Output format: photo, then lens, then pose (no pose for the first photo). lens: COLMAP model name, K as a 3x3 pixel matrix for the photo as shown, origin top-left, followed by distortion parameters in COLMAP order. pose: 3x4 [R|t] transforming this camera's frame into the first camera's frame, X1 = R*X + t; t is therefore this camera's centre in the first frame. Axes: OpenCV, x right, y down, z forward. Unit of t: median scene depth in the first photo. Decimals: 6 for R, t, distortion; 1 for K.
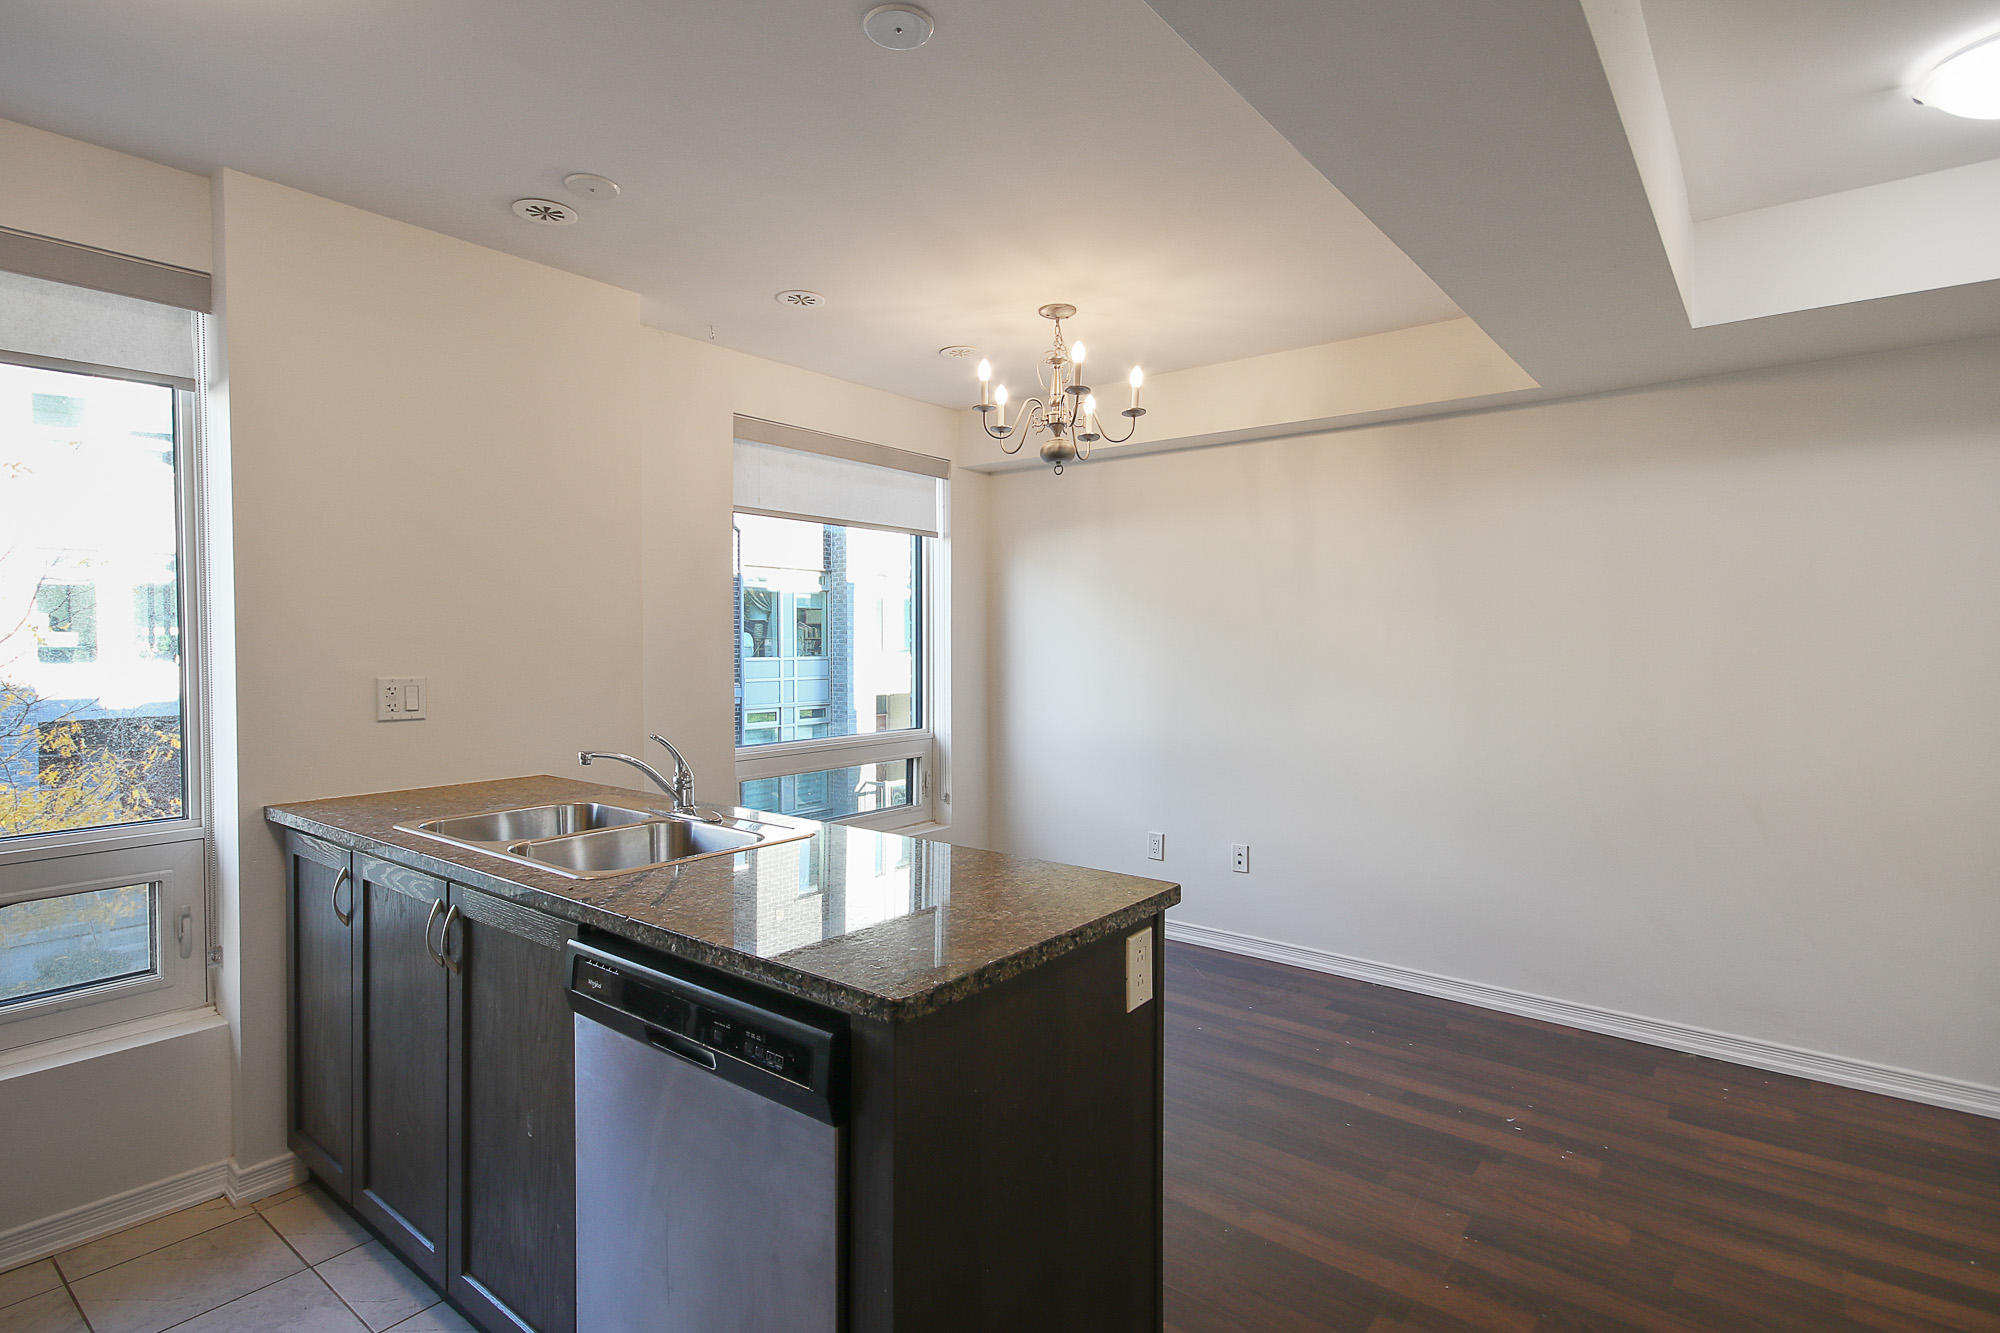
lens RADIAL K [[998.5, 0, 992.1], [0, 998.5, 663.8], [0, 0, 1]] dist [0.018830, -0.000149]
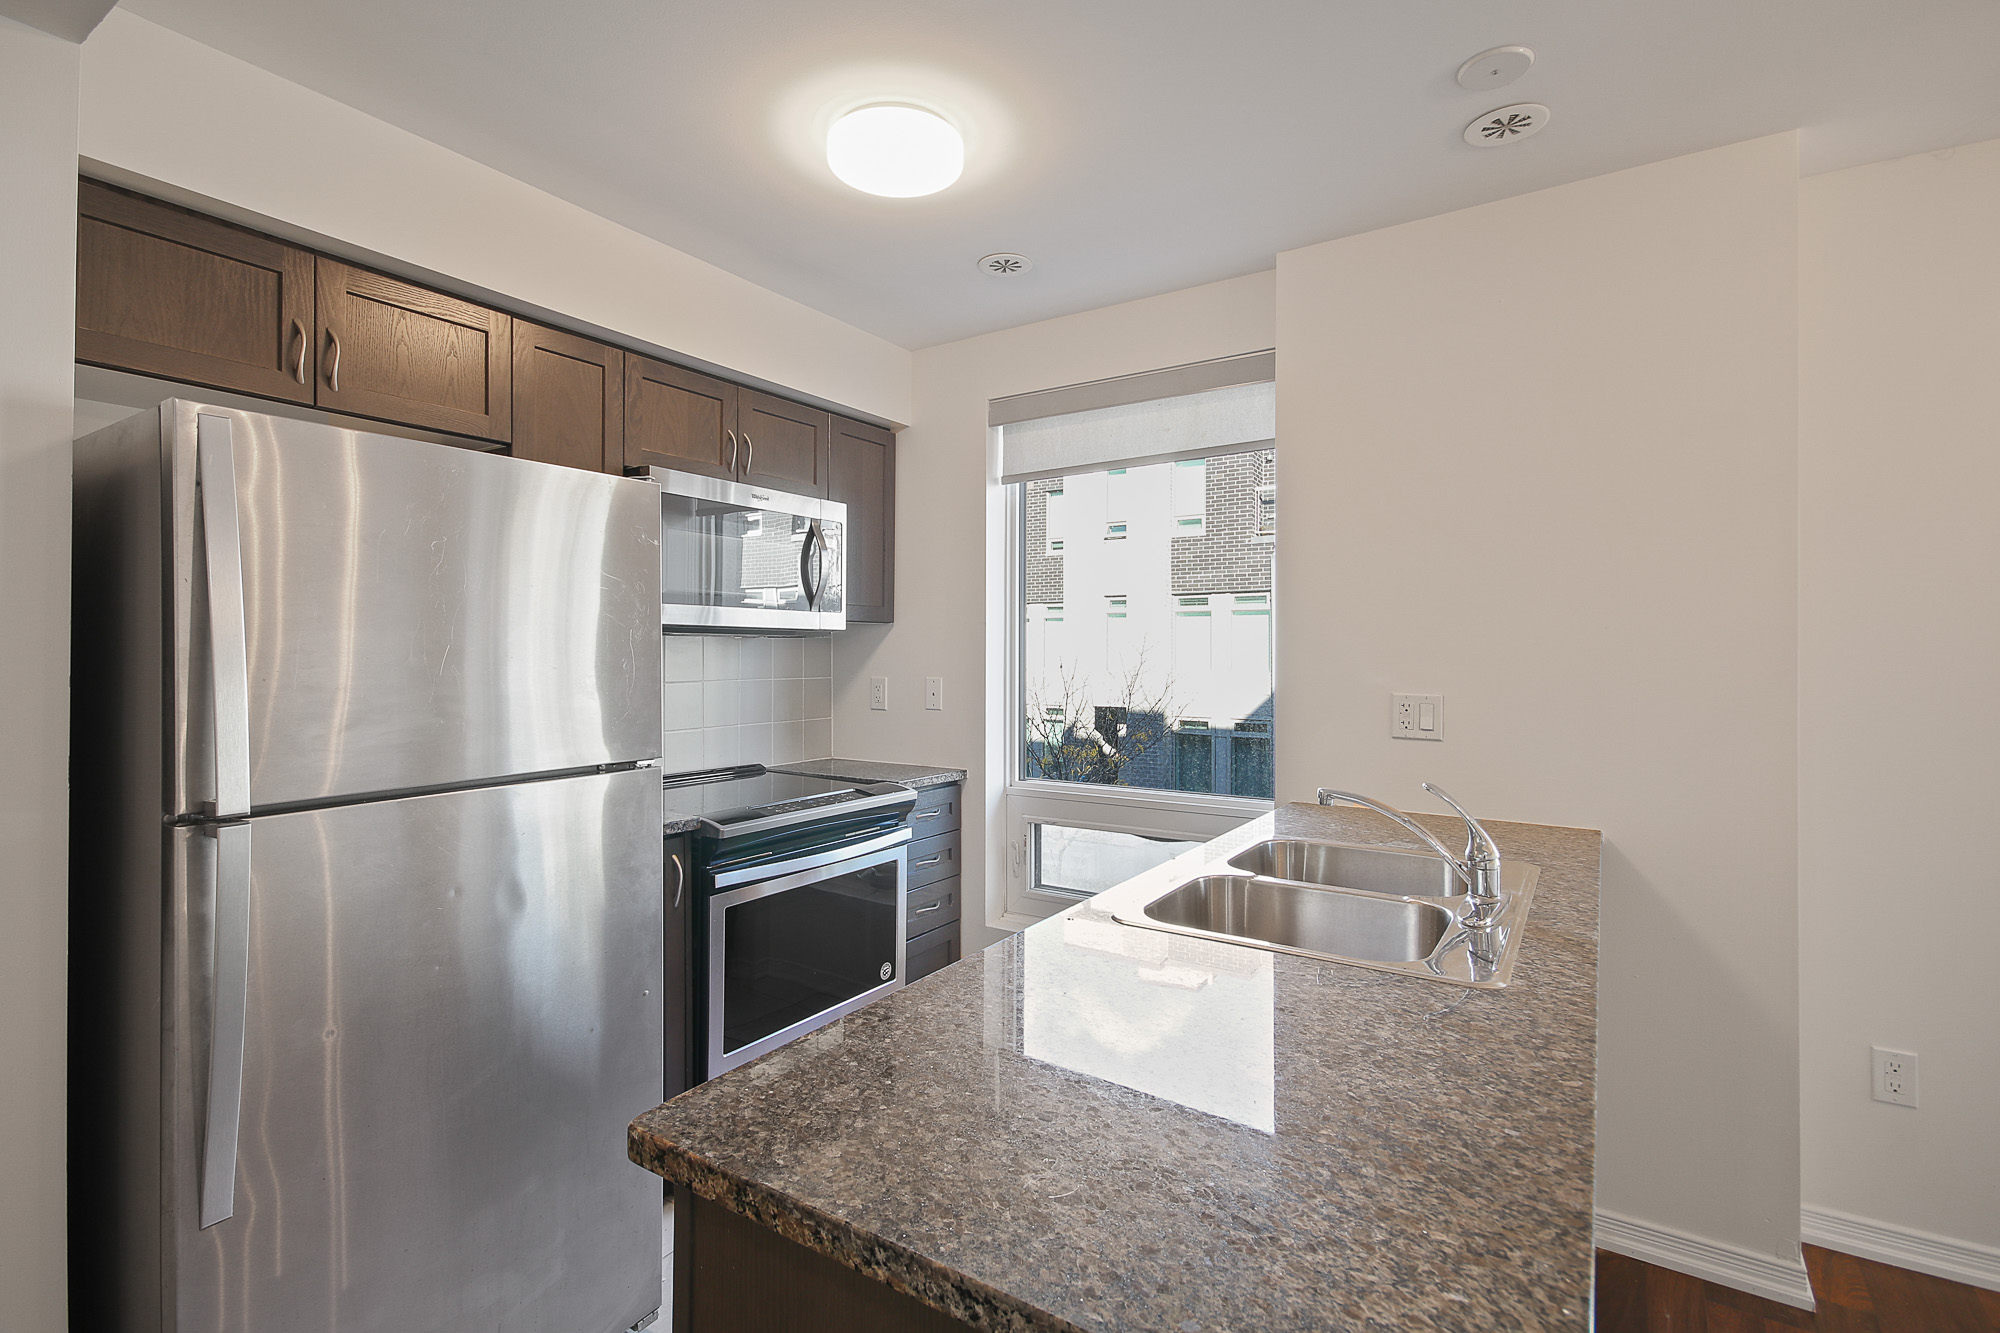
lens RADIAL K [[940.7, 0, 981.1], [0, 940.7, 657.6], [0, 0, 1]] dist [0.002359, -0.001968]
pose [[0.076593, 0.002636, -0.997059, 0.275018], [-0.029242, 0.999572, 0.000397, -0.009686], [0.996634, 0.029126, 0.076637, 0.520760]]
